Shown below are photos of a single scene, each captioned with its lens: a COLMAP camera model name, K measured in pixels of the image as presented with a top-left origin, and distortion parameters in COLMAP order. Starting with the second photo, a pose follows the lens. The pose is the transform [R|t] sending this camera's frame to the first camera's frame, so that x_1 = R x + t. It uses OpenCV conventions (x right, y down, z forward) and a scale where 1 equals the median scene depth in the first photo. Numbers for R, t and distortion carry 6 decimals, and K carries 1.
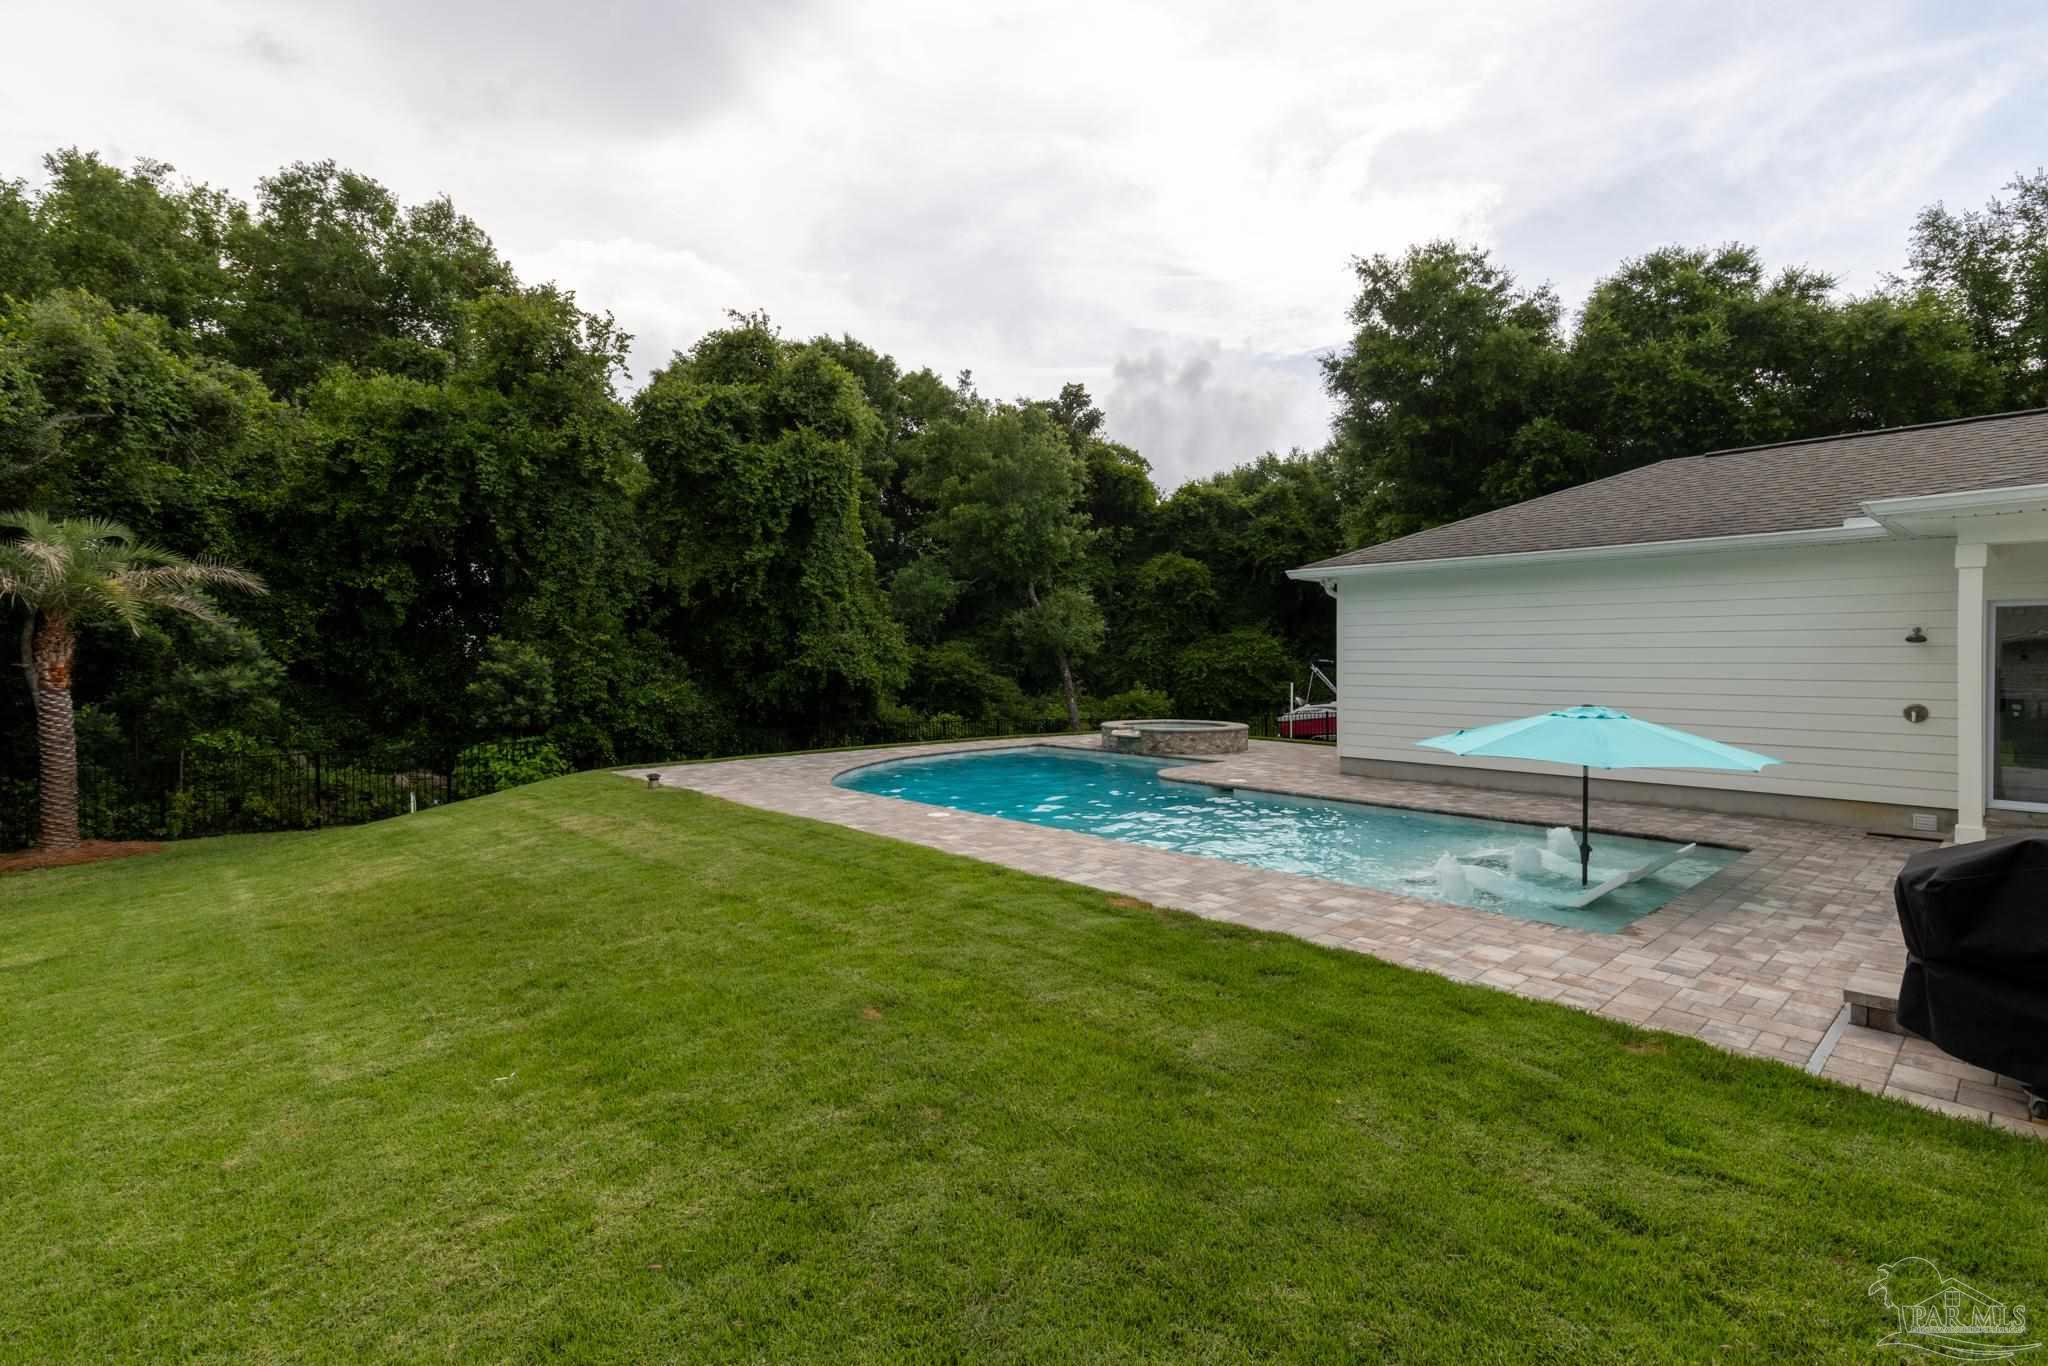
lens RADIAL K [[958.6, 0, 1025.2], [0, 958.6, 702.9], [0, 0, 1]] dist [0.030274, -0.000035]
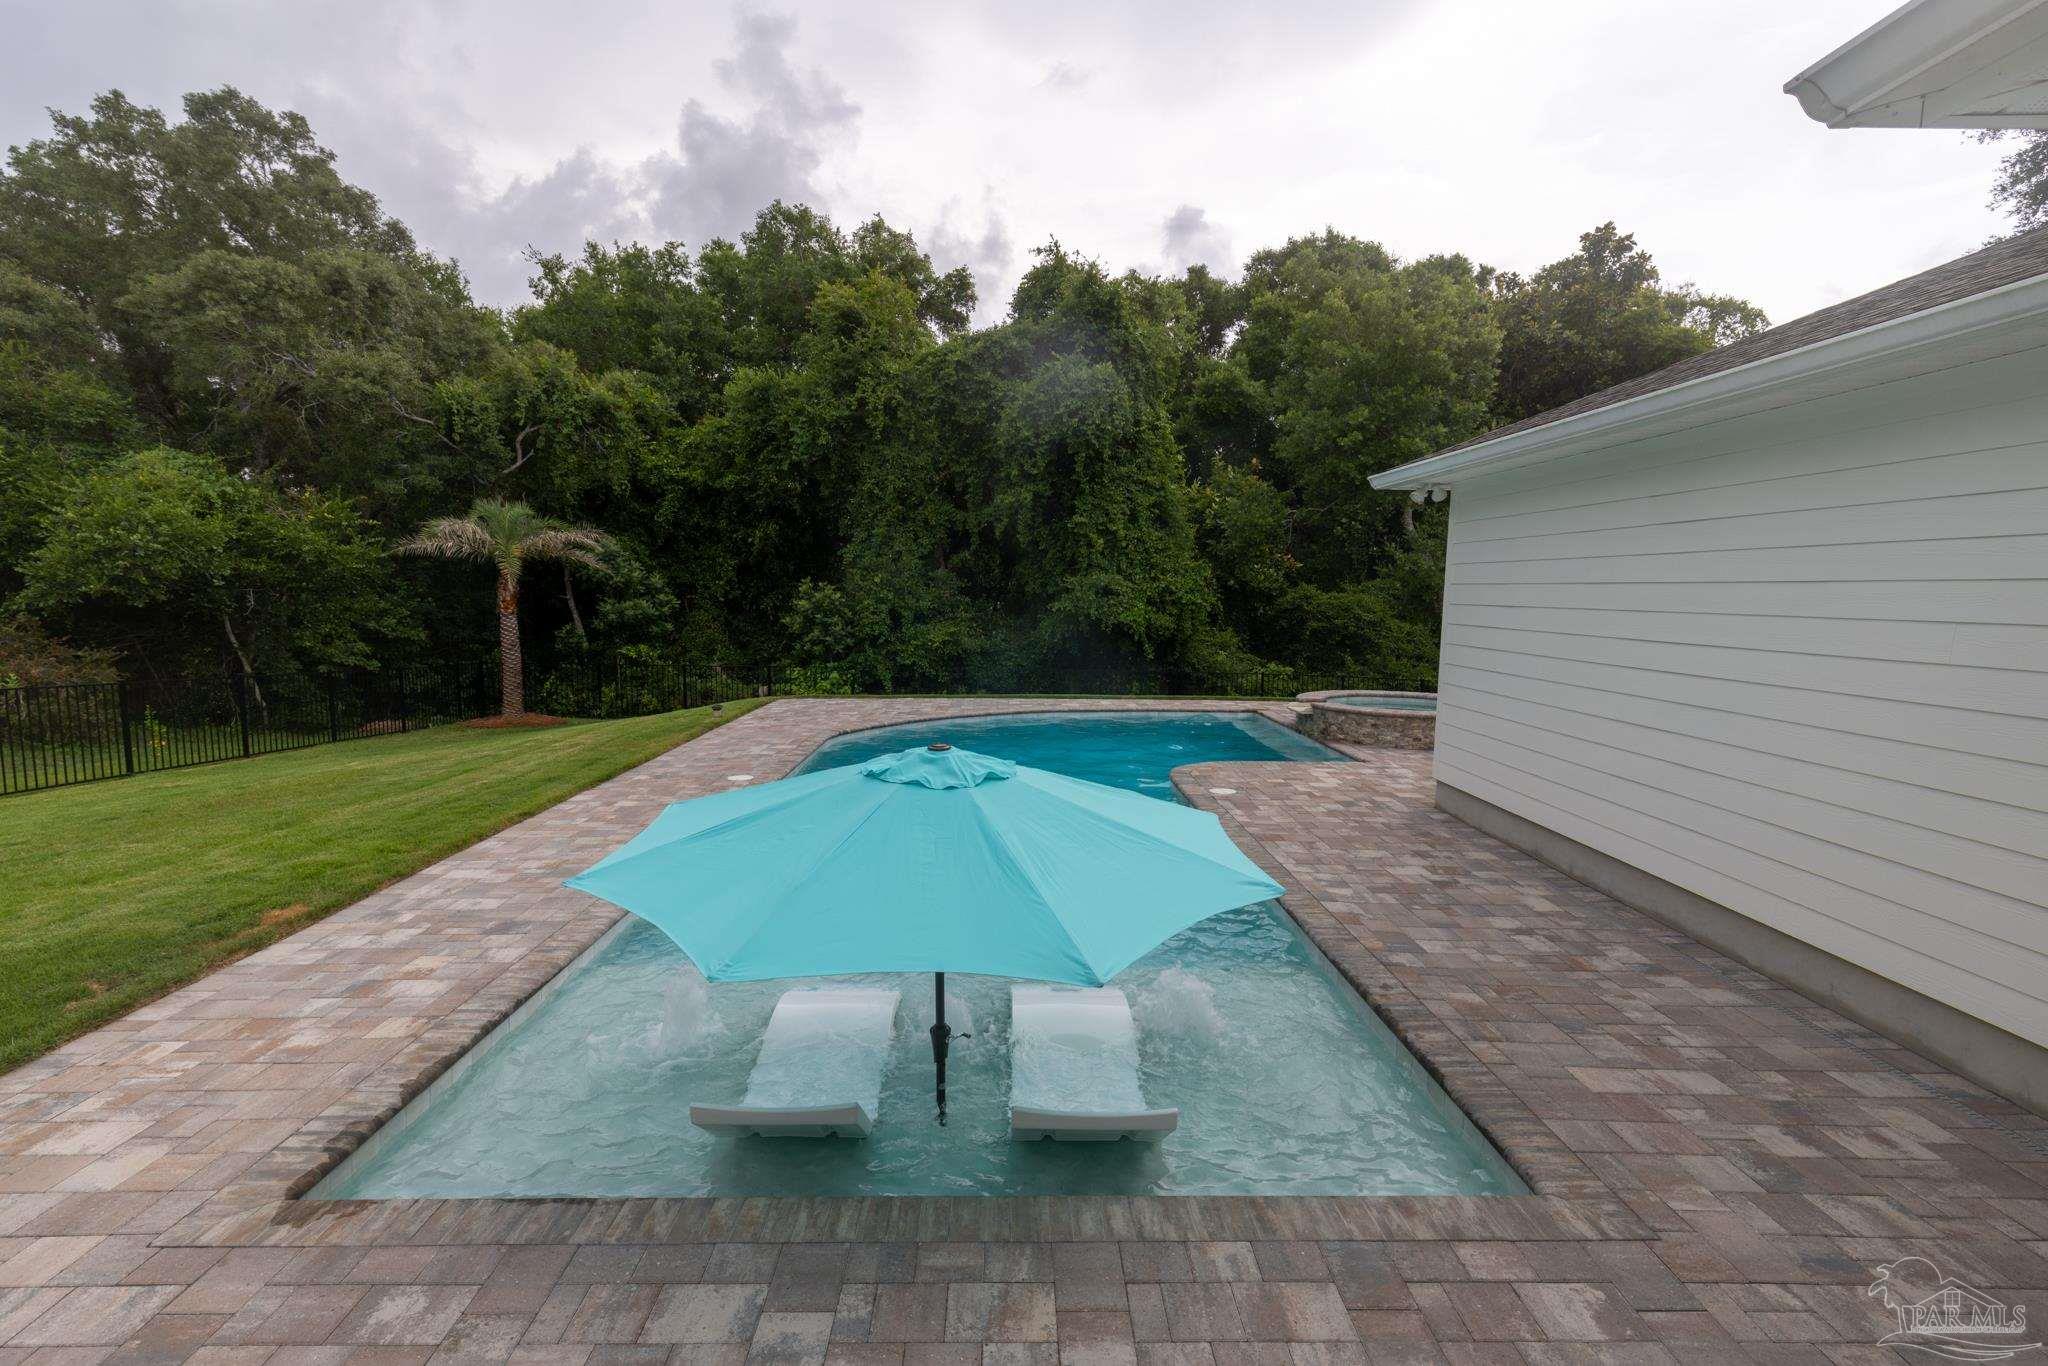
lens RADIAL K [[900.4, 0, 1022.6], [0, 900.4, 724.4], [0, 0, 1]] dist [0.014757, -0.000072]
pose [[0.747890, 0.109234, -0.654773, 0.419612], [-0.042367, 0.992212, 0.117136, -0.030570], [0.662469, -0.059864, 0.746693, 0.319993]]
